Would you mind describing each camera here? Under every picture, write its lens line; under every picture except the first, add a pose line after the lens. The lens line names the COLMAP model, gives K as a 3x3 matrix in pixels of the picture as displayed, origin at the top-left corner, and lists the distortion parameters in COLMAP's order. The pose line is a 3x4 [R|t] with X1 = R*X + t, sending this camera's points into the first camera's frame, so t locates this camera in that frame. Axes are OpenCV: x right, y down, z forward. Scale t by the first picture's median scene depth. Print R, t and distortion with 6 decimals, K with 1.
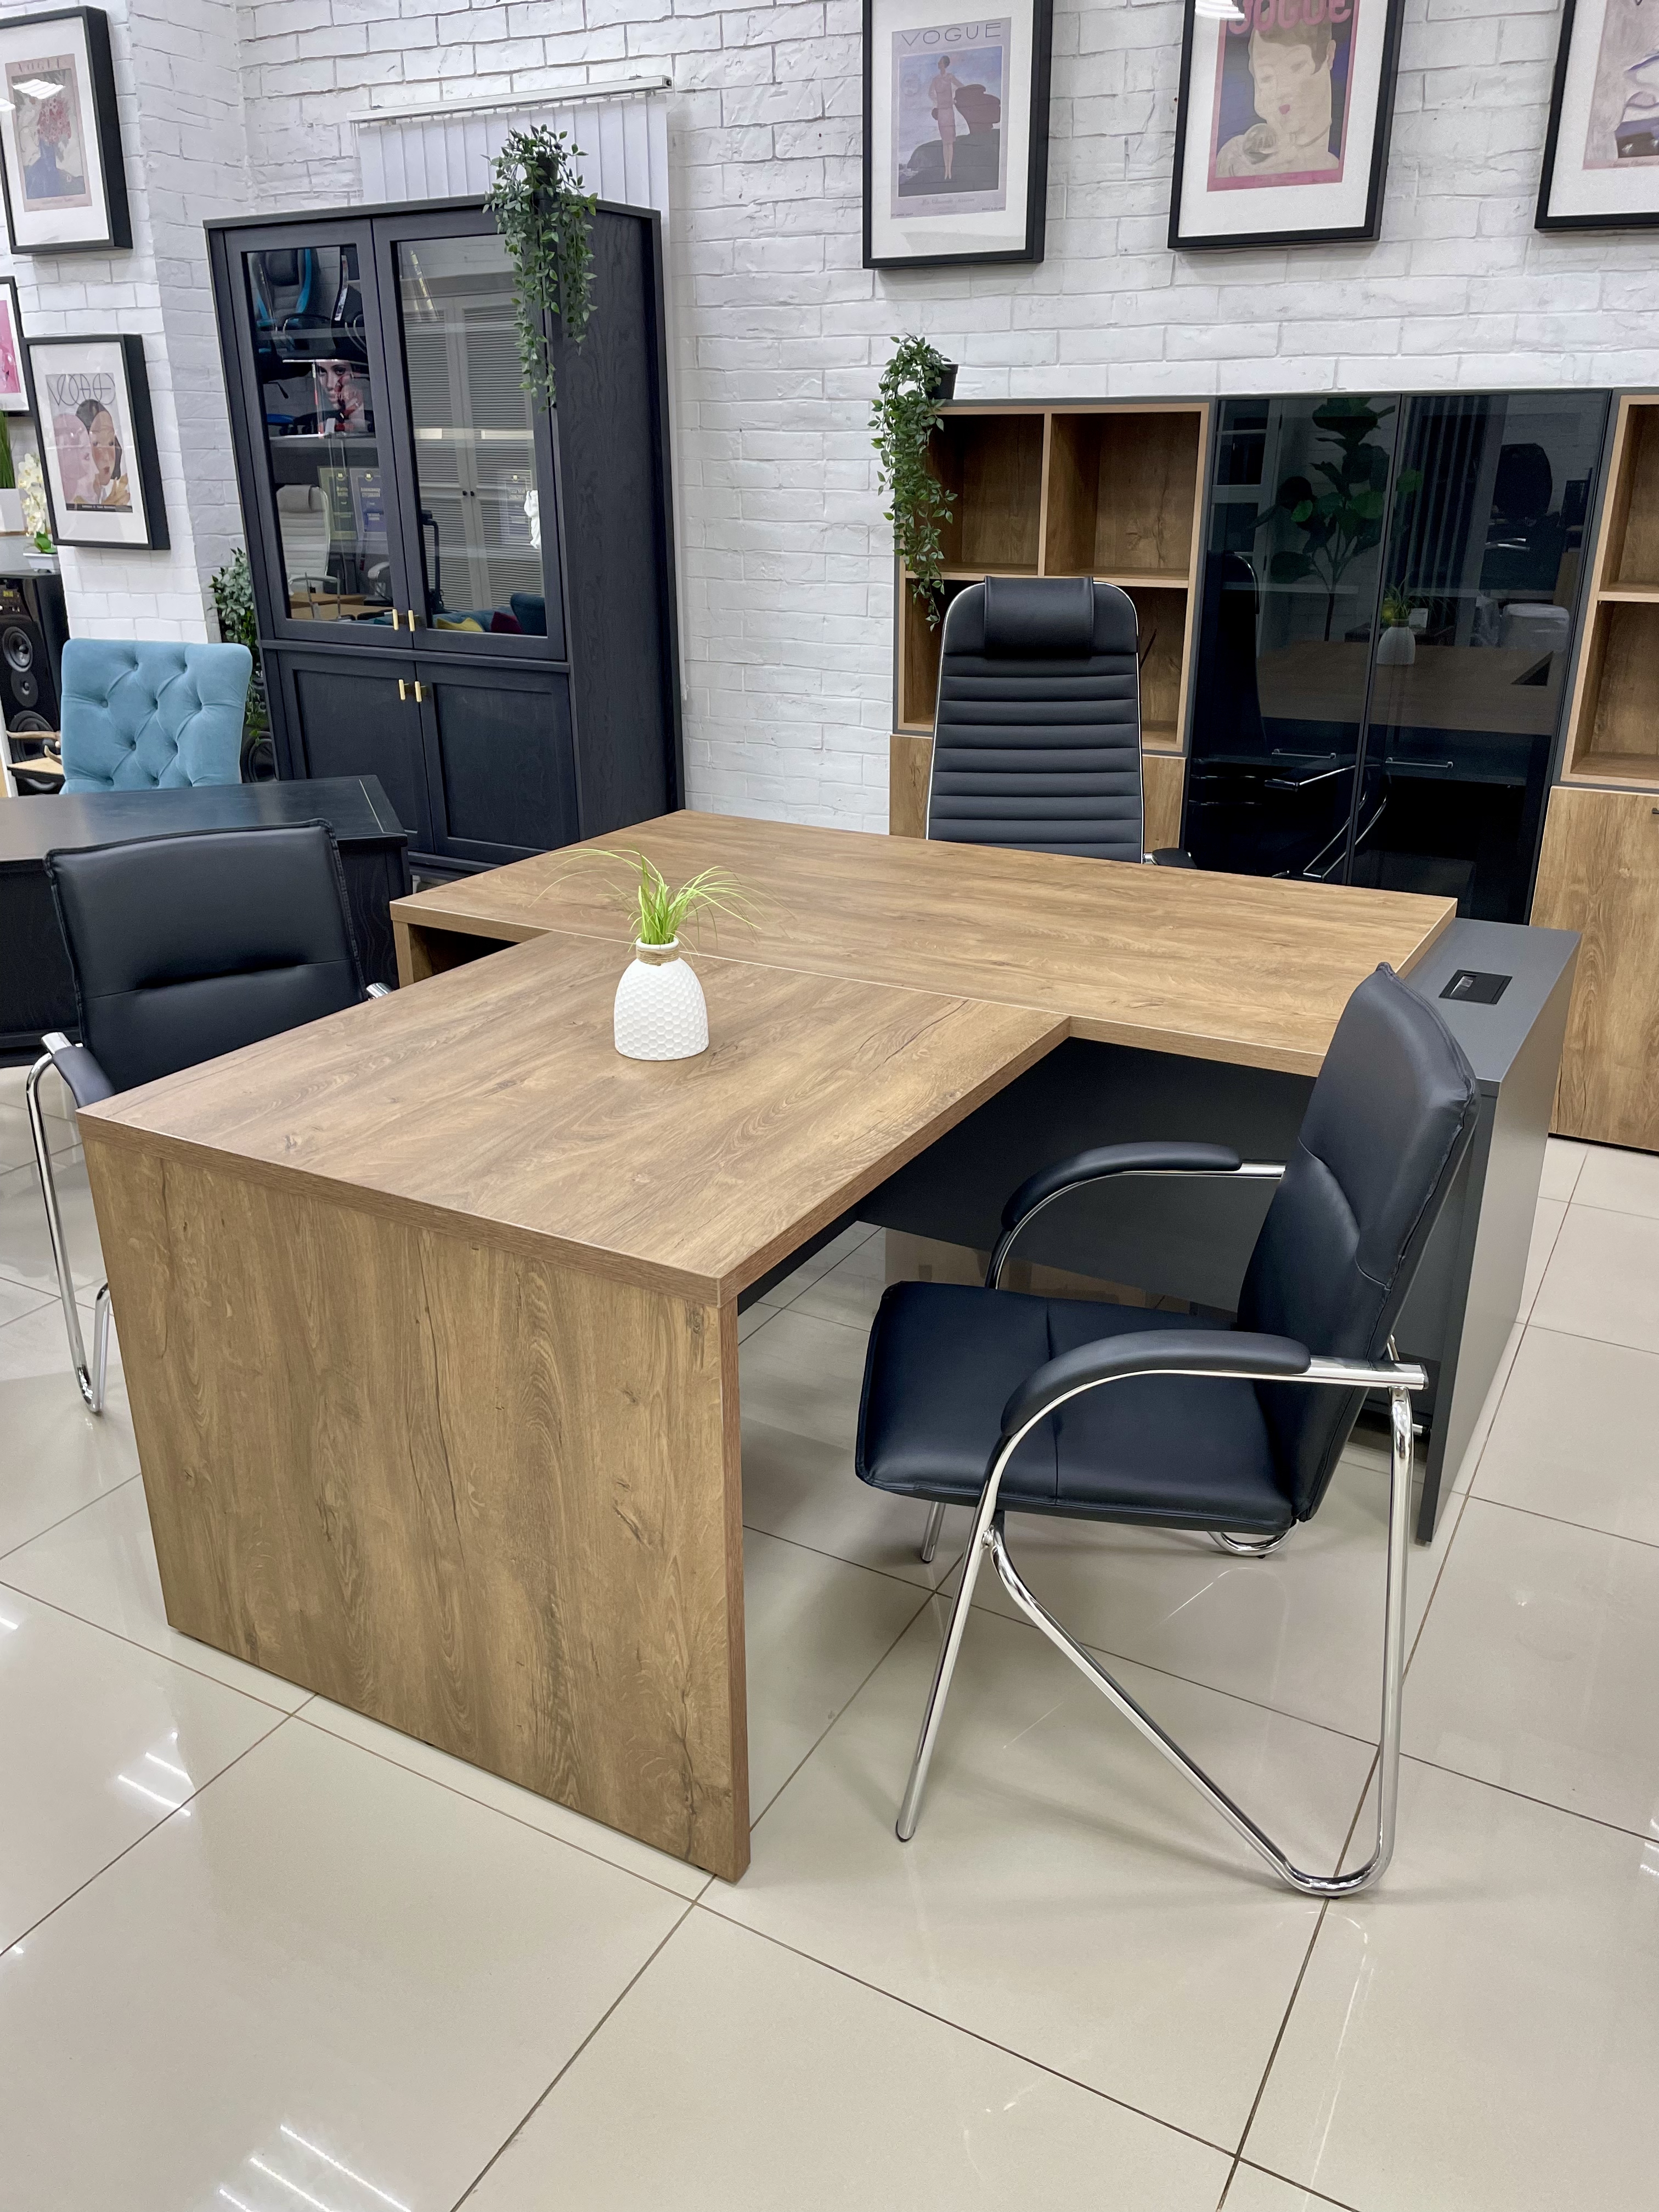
lens RADIAL K [[1690.1, 0, 829.5], [0, 1690.1, 1106.0], [0, 0, 1]] dist [0.079153, -0.102436]
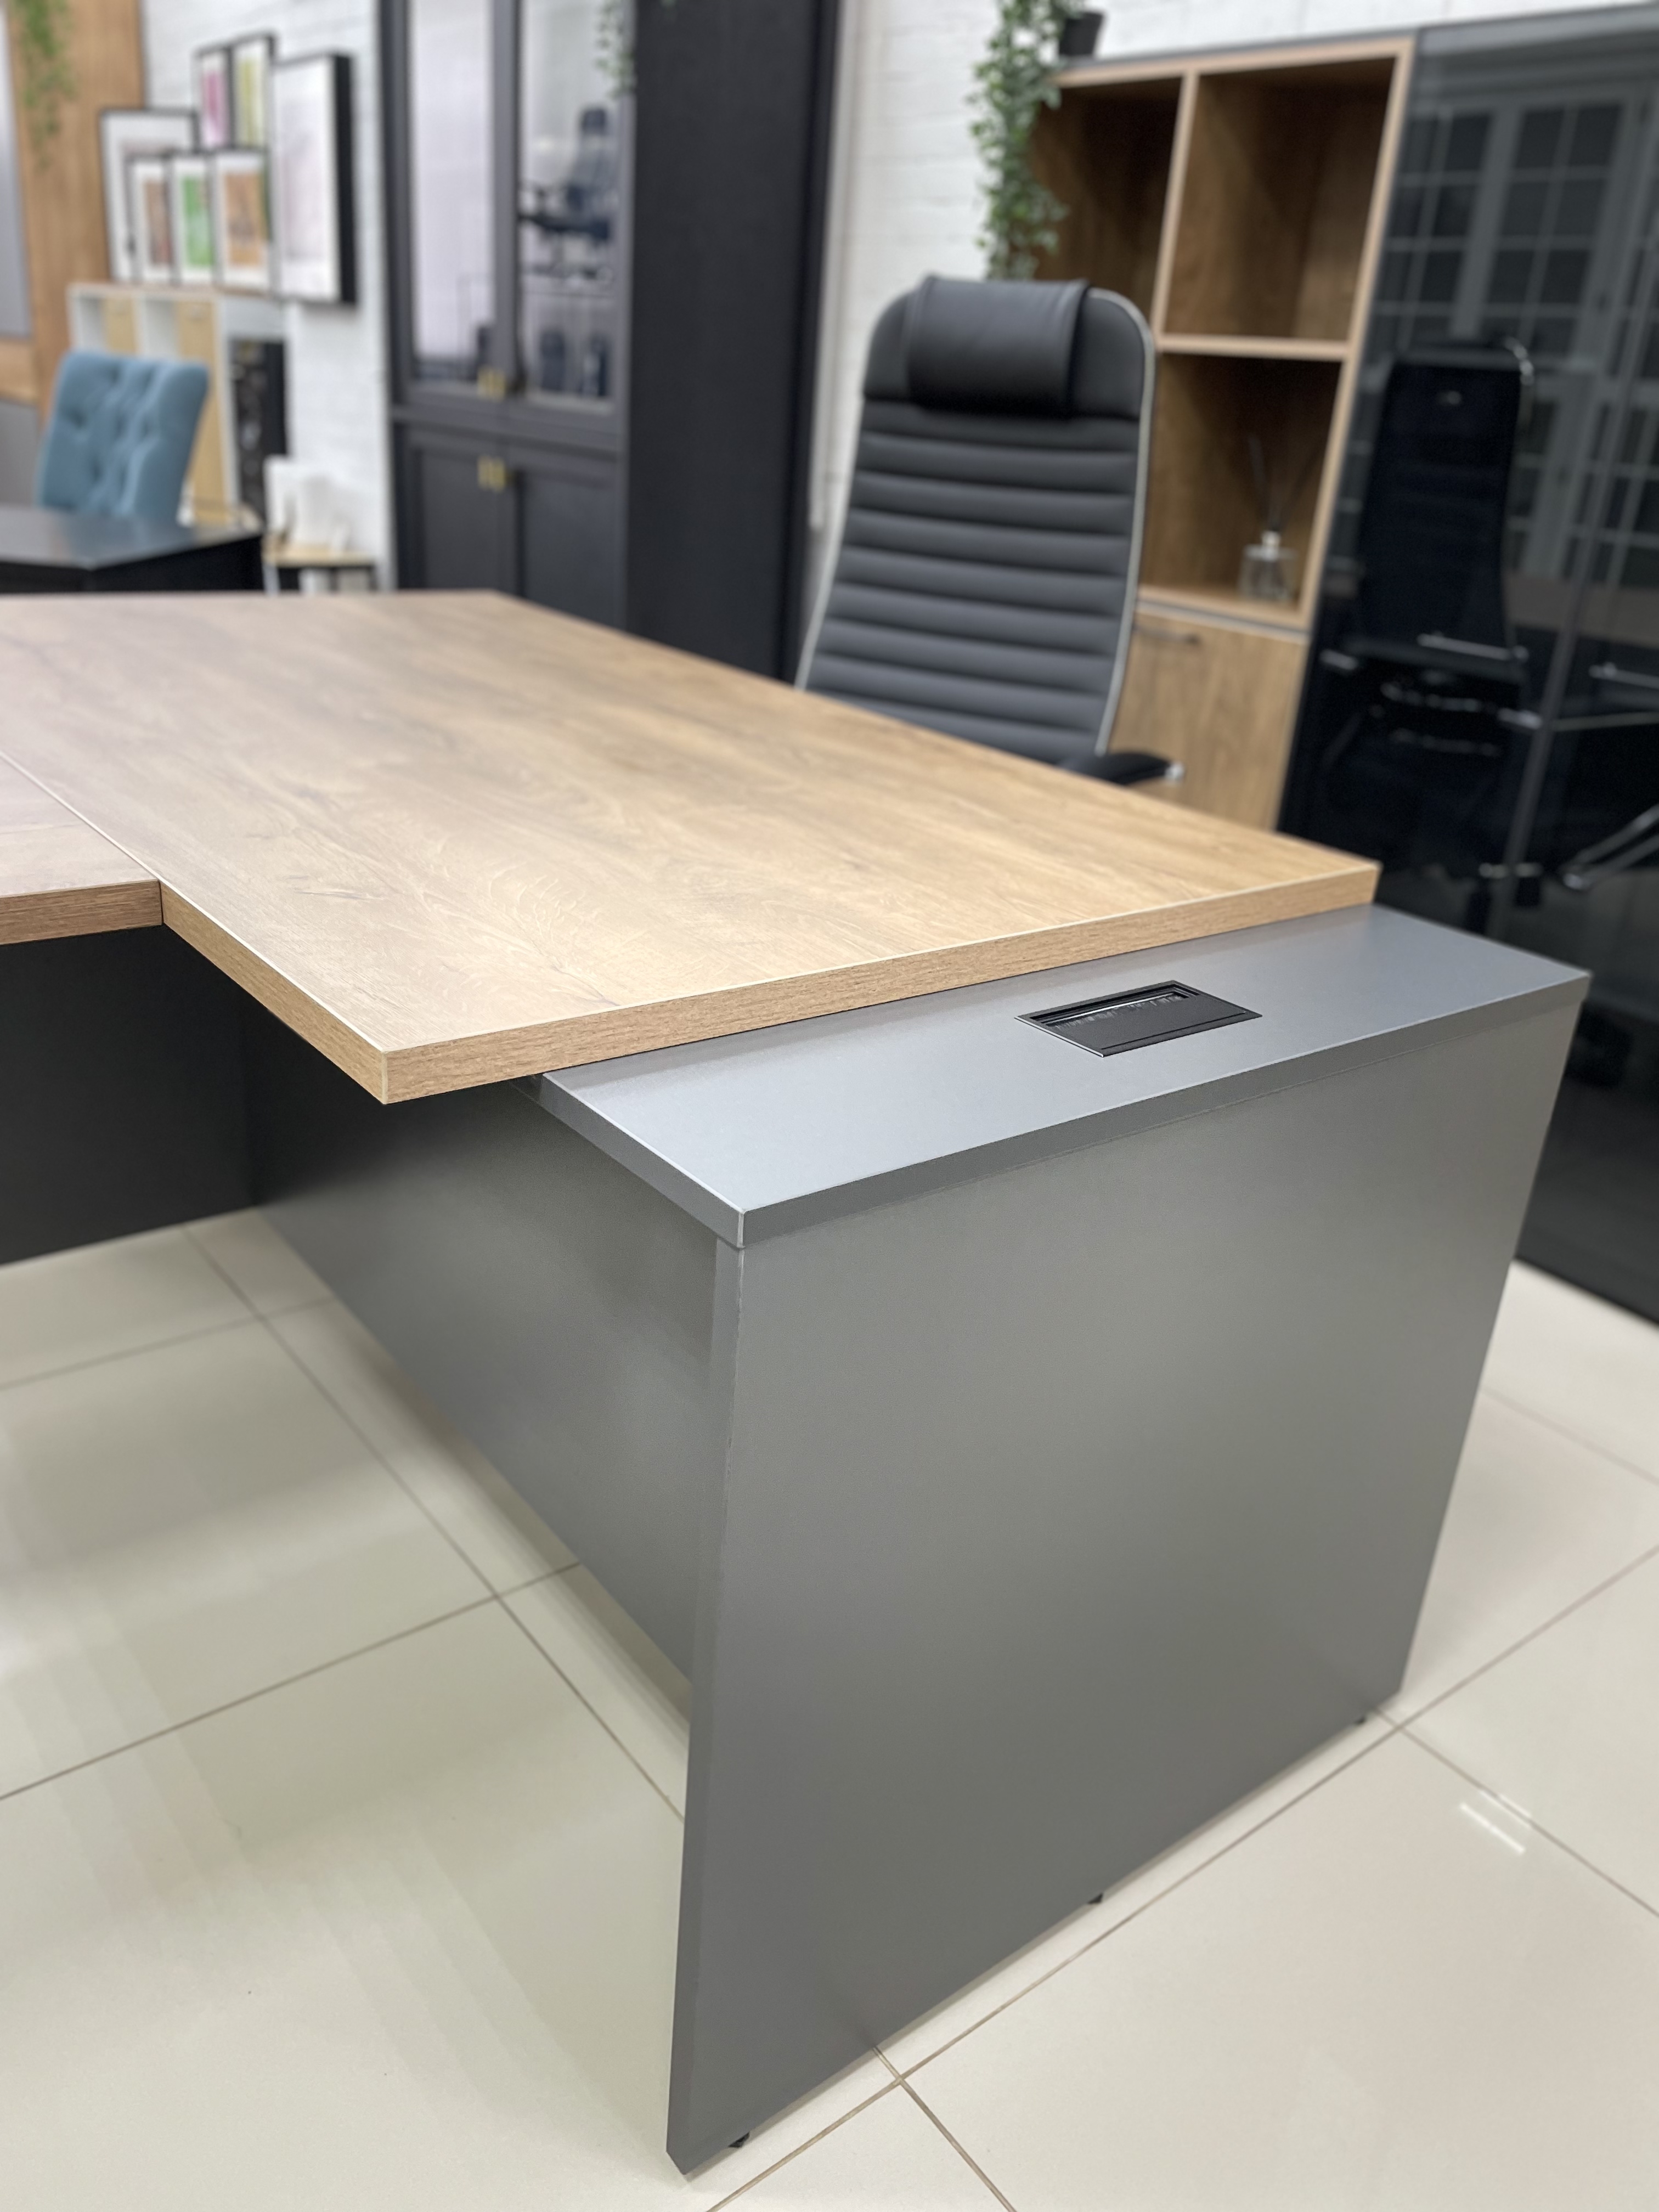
lens RADIAL K [[1695.4, 0, 829.5], [0, 1695.4, 1106.0], [0, 0, 1]] dist [0.079111, -0.113137]
pose [[0.921832, 0.218380, -0.320214, 0.488193], [-0.211901, 0.975719, 0.055401, -0.057779], [0.324537, 0.016783, 0.945724, 0.588091]]
